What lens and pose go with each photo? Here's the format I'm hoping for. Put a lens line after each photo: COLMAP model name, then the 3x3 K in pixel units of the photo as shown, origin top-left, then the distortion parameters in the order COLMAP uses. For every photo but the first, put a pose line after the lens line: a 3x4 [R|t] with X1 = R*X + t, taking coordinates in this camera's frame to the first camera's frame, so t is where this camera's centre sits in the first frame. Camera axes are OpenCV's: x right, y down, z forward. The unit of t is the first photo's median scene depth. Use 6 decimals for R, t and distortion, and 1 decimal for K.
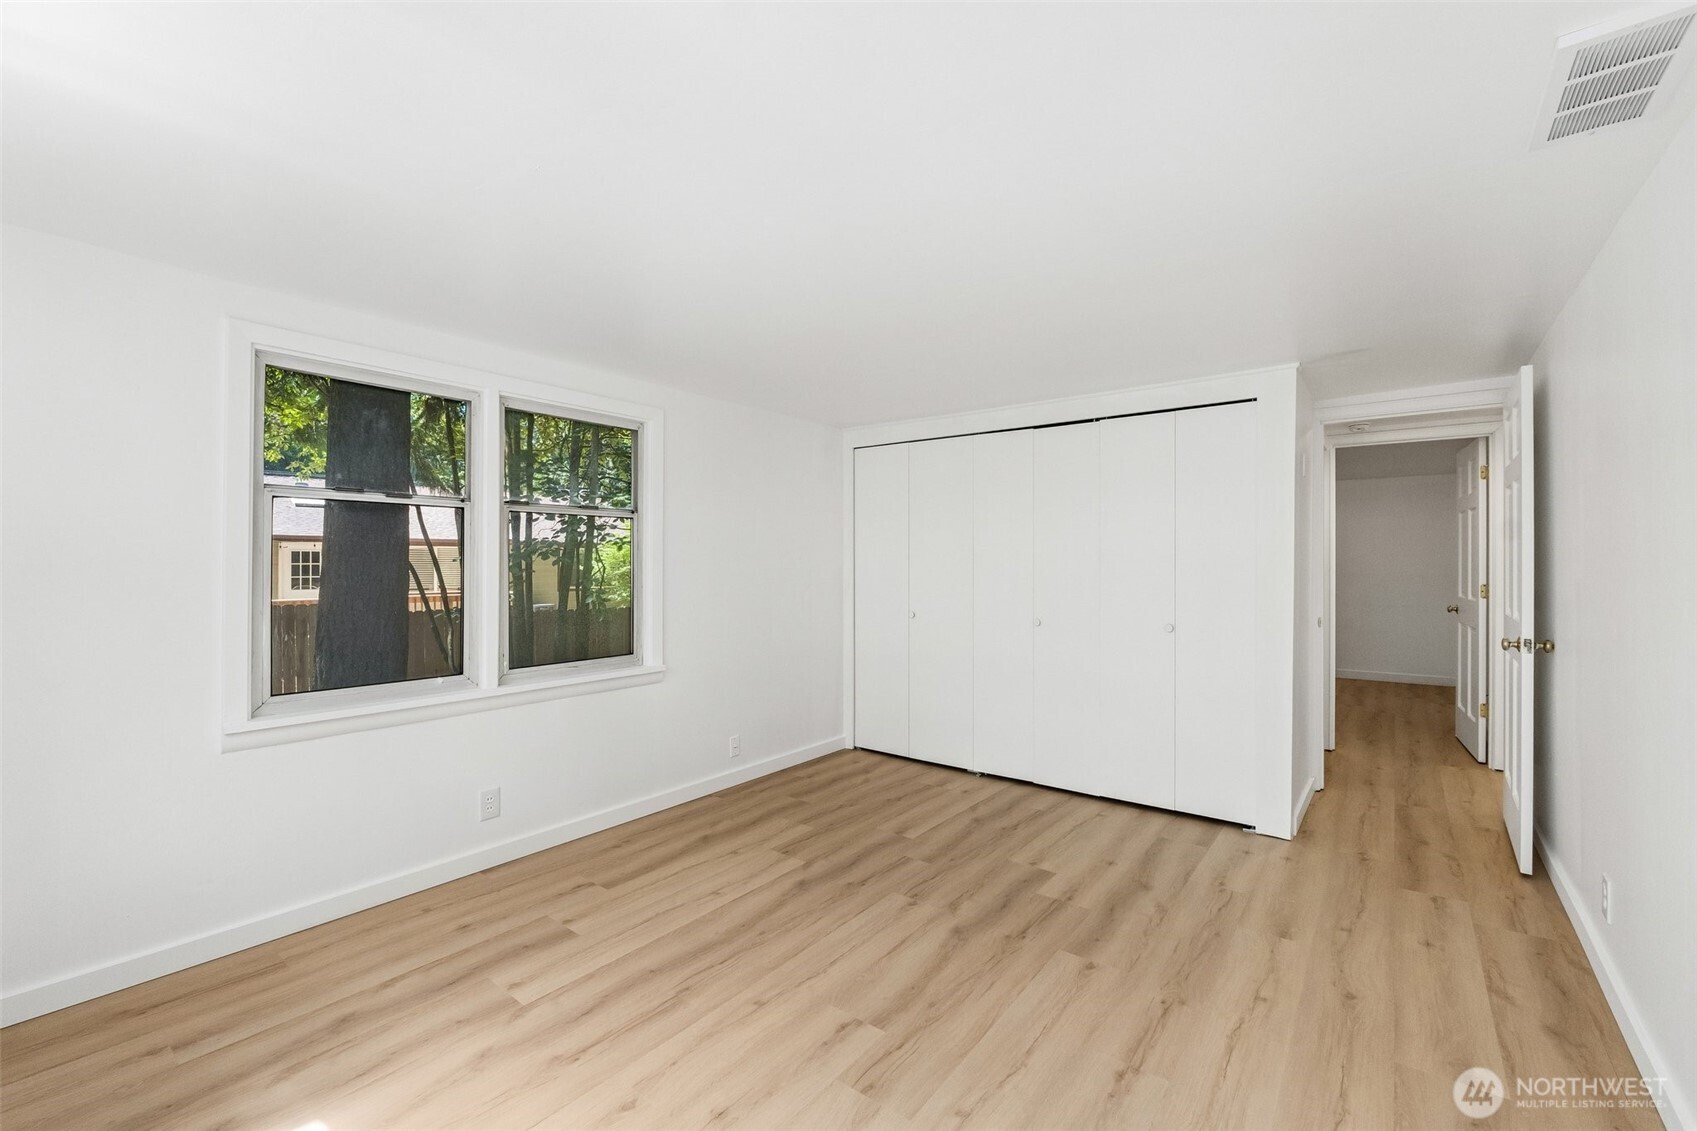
lens RADIAL K [[701.4, 0, 863.7], [0, 701.4, 566.4], [0, 0, 1]] dist [-0.000977, -0.001021]
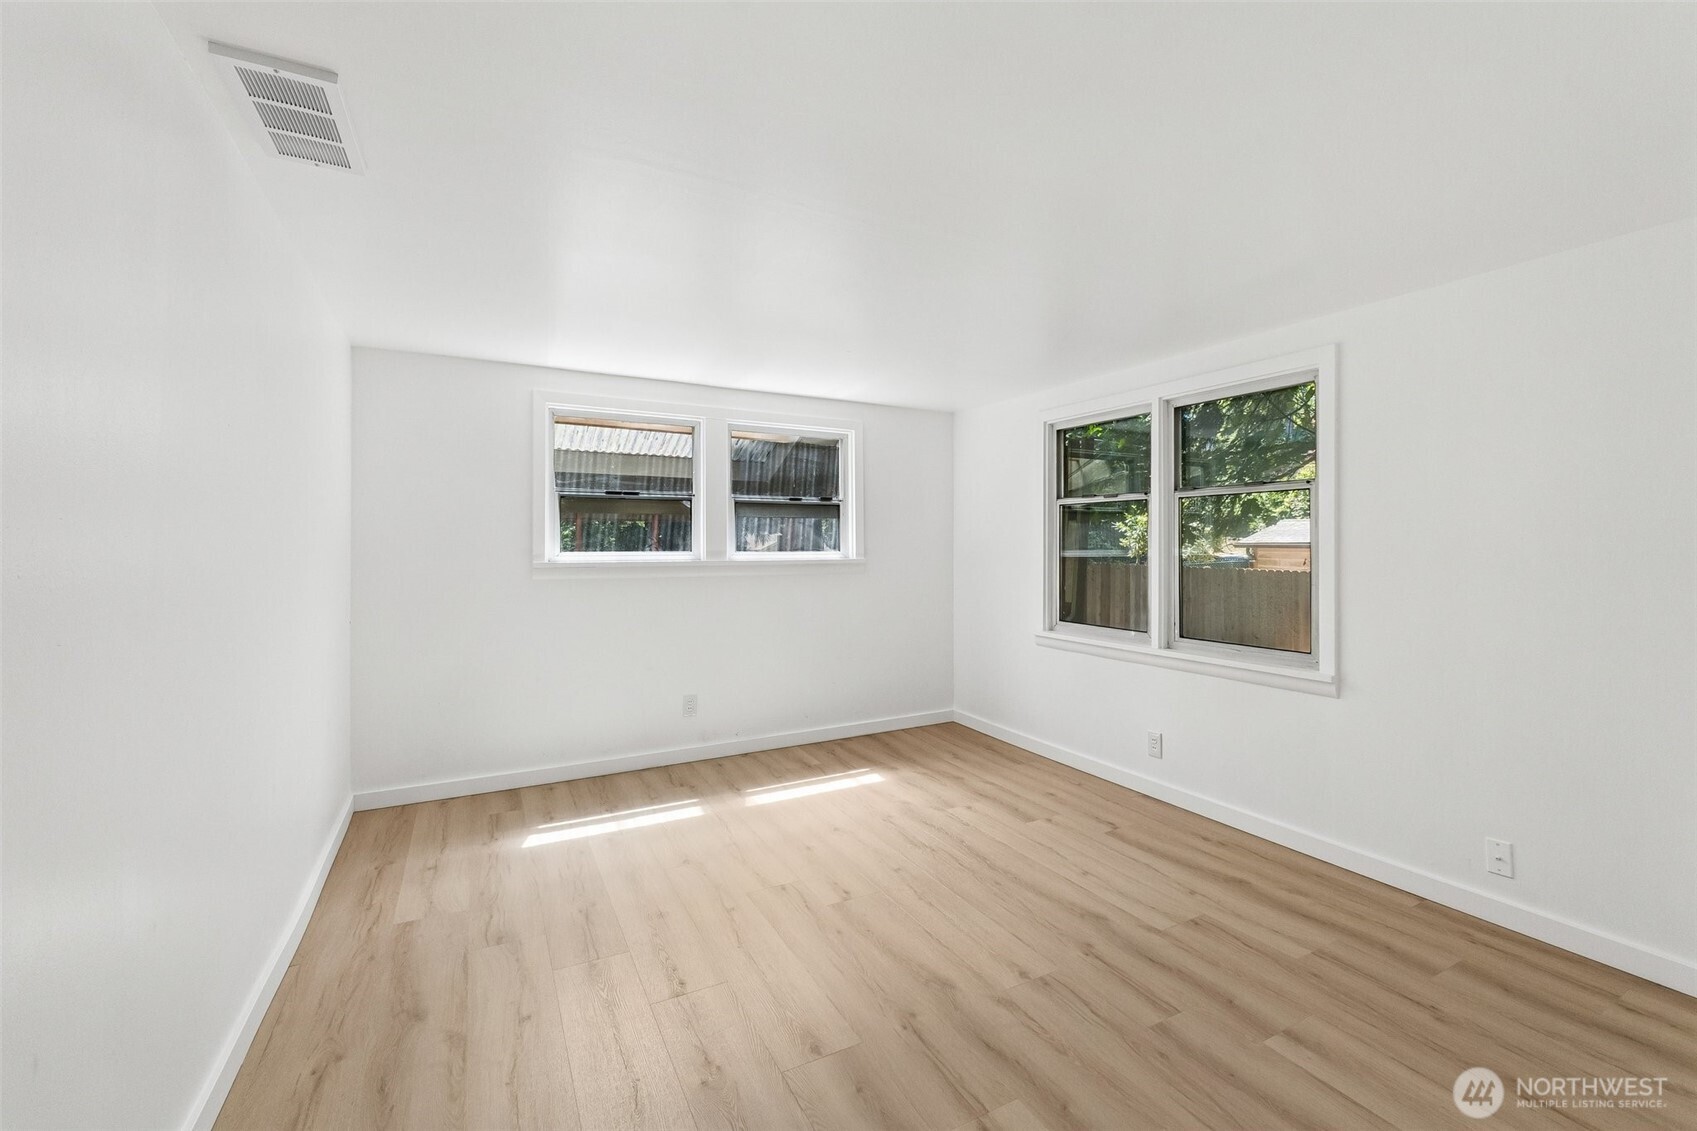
lens RADIAL K [[701.4, 0, 856.3], [0, 701.4, 549.2], [0, 0, 1]] dist [-0.000977, -0.001021]
pose [[-0.410488, 0.003086, -0.911861, 0.814459], [-0.005465, 0.999968, 0.005844, -0.000077], [0.911850, 0.007382, -0.410458, 1.083396]]
